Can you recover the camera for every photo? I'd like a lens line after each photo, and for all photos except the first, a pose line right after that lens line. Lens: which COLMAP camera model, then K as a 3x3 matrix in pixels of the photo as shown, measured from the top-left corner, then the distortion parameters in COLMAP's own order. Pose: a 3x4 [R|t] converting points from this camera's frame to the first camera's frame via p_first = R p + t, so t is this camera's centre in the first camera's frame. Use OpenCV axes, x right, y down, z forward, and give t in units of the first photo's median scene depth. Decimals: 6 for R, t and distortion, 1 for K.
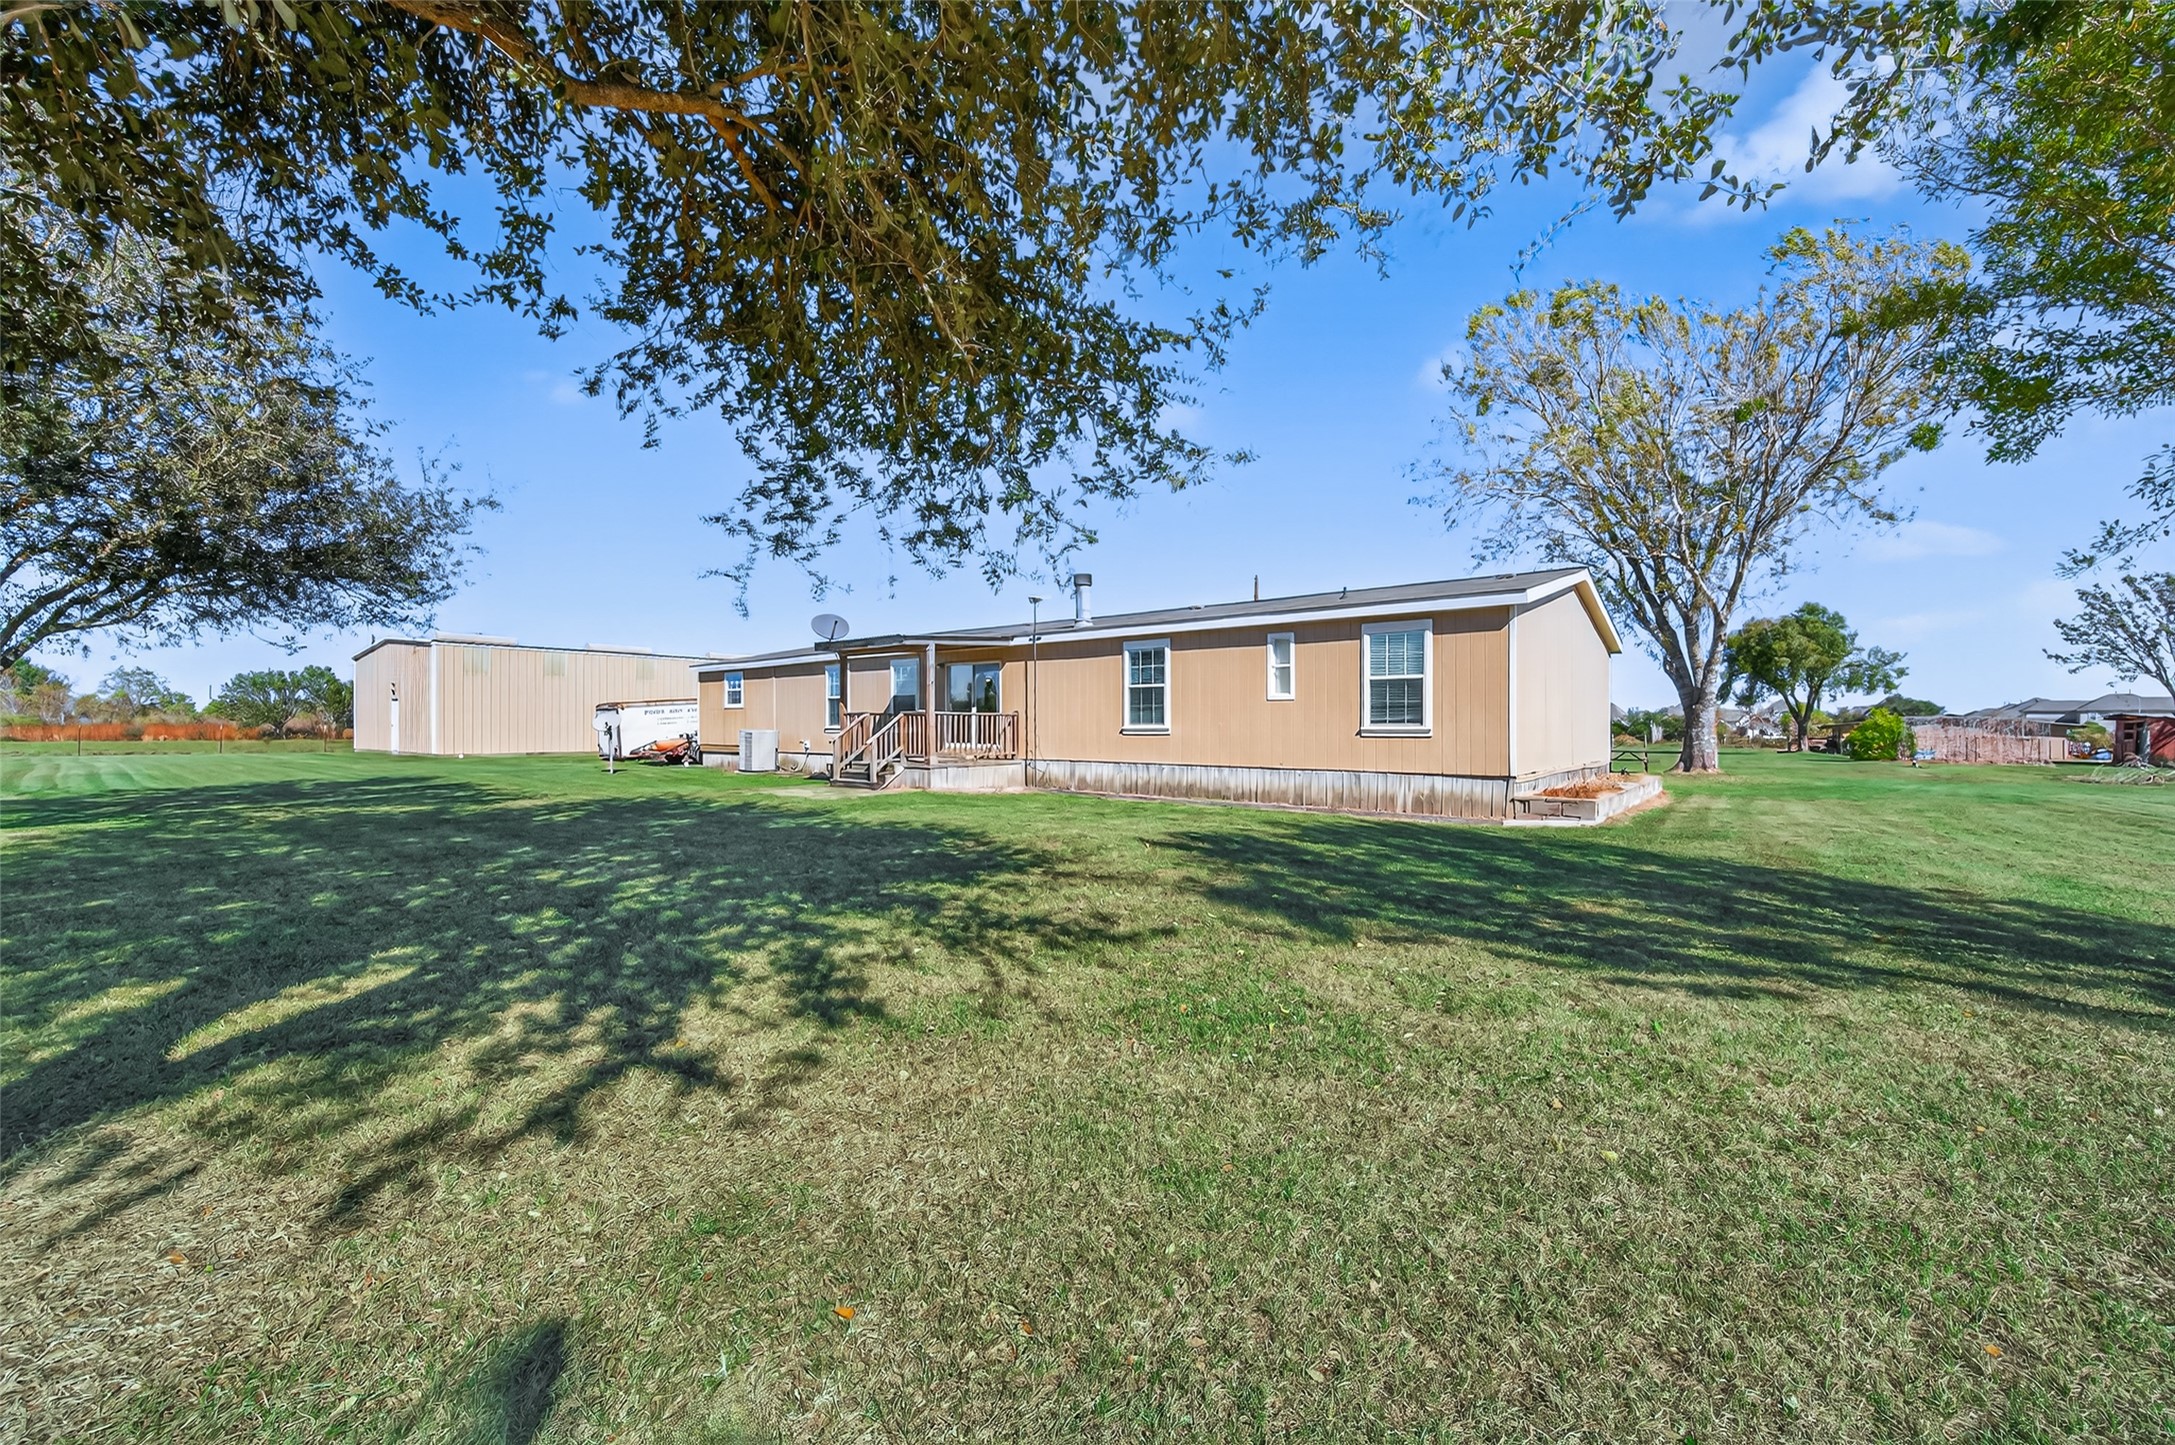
lens RADIAL K [[843.2, 0, 1089.8], [0, 843.2, 727.6], [0, 0, 1]] dist [0.003954, -0.000390]
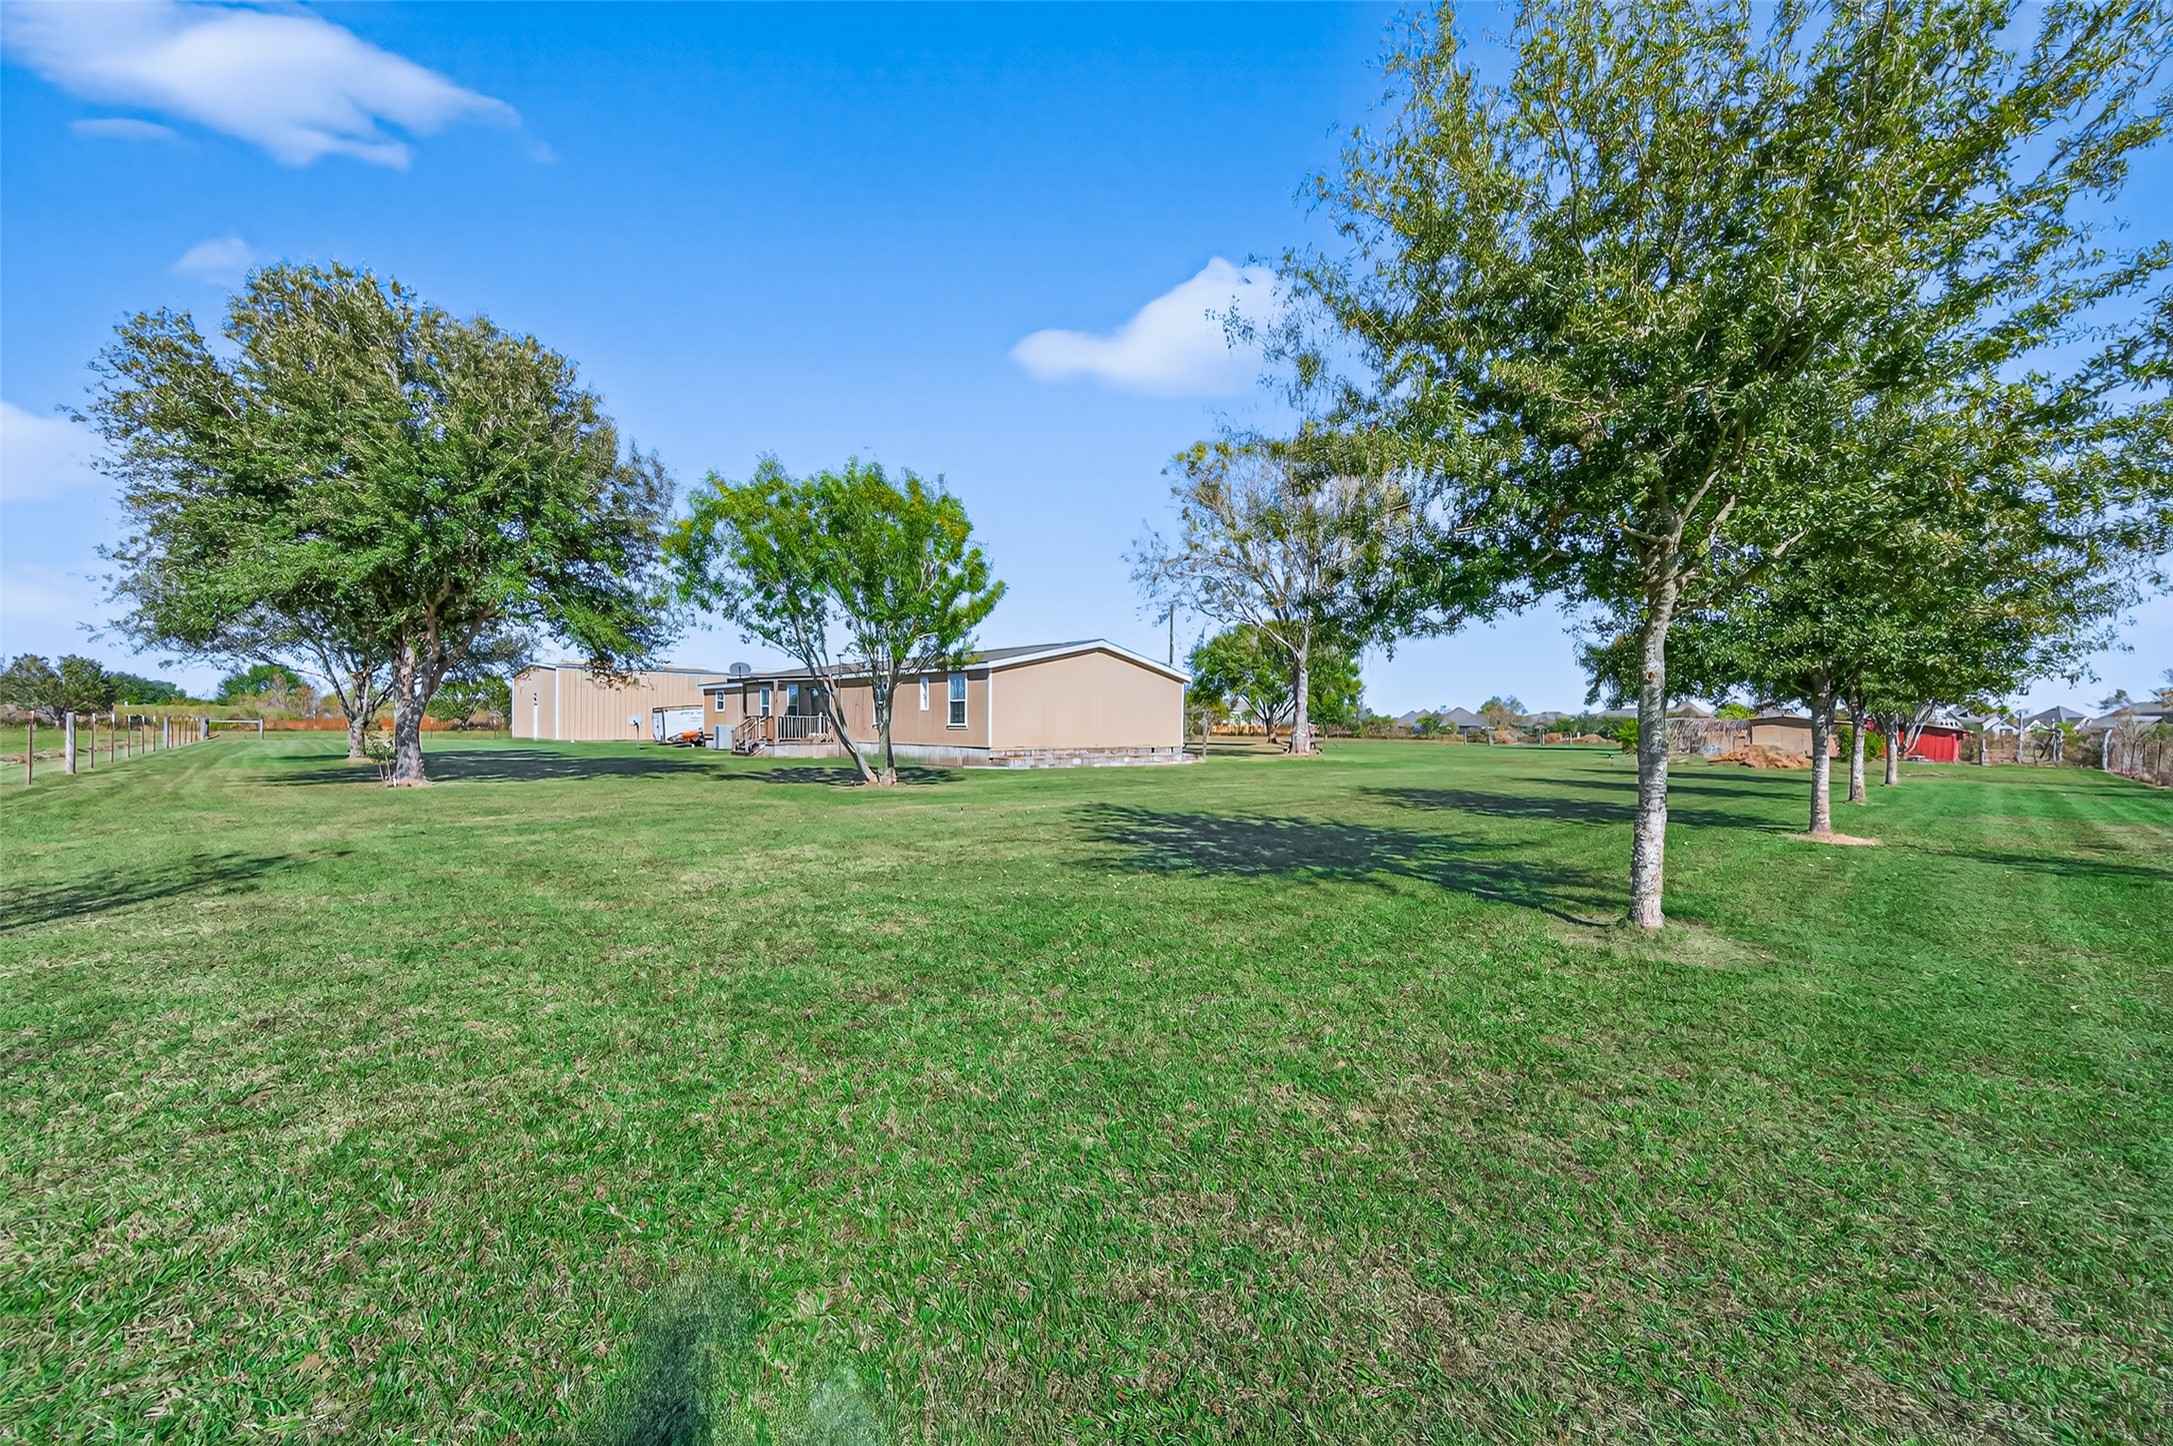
lens RADIAL K [[842.4, 0, 1088.8], [0, 842.4, 728.1], [0, 0, 1]] dist [0.003954, -0.000390]
pose [[0.992419, -0.000561, -0.122903, 0.681294], [0.001765, 0.999951, 0.009691, -0.007696], [0.122891, -0.009835, 0.992371, -0.750743]]
